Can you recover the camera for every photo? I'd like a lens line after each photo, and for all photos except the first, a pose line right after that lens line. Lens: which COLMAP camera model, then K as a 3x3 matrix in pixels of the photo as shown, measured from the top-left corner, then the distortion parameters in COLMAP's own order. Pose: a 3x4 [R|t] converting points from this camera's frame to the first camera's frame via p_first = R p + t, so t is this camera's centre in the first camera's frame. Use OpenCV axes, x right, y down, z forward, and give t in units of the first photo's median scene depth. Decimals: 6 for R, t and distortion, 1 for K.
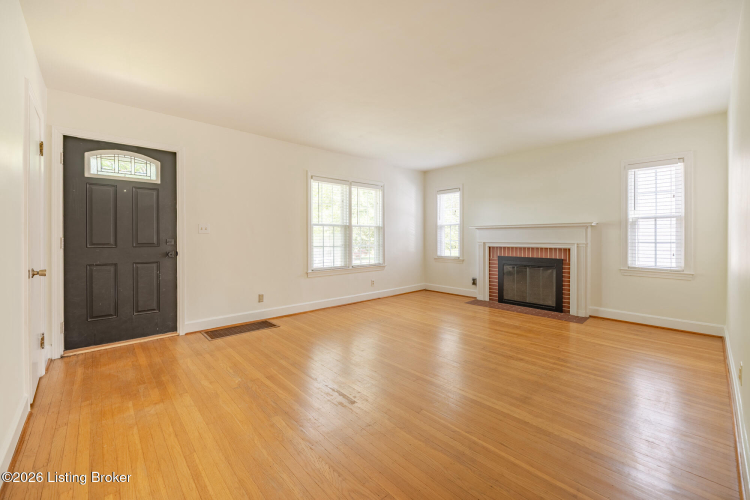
lens RADIAL K [[308.4, 0, 373.9], [0, 308.4, 240.1], [0, 0, 1]] dist [0.007176, -0.000683]
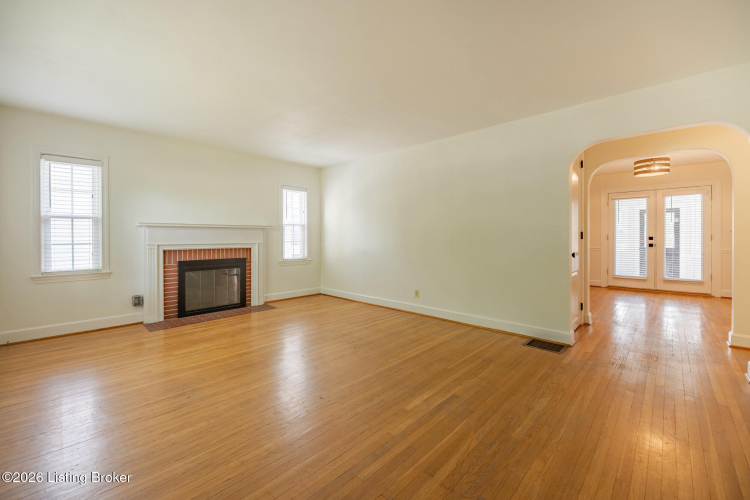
lens RADIAL K [[308.4, 0, 370.0], [0, 308.4, 240.0], [0, 0, 1]] dist [0.007176, -0.000683]
pose [[-0.071745, -0.007009, 0.997398, -0.482581], [0.010815, 0.999911, 0.007805, -0.005536], [-0.997364, 0.011347, -0.071663, 0.603245]]
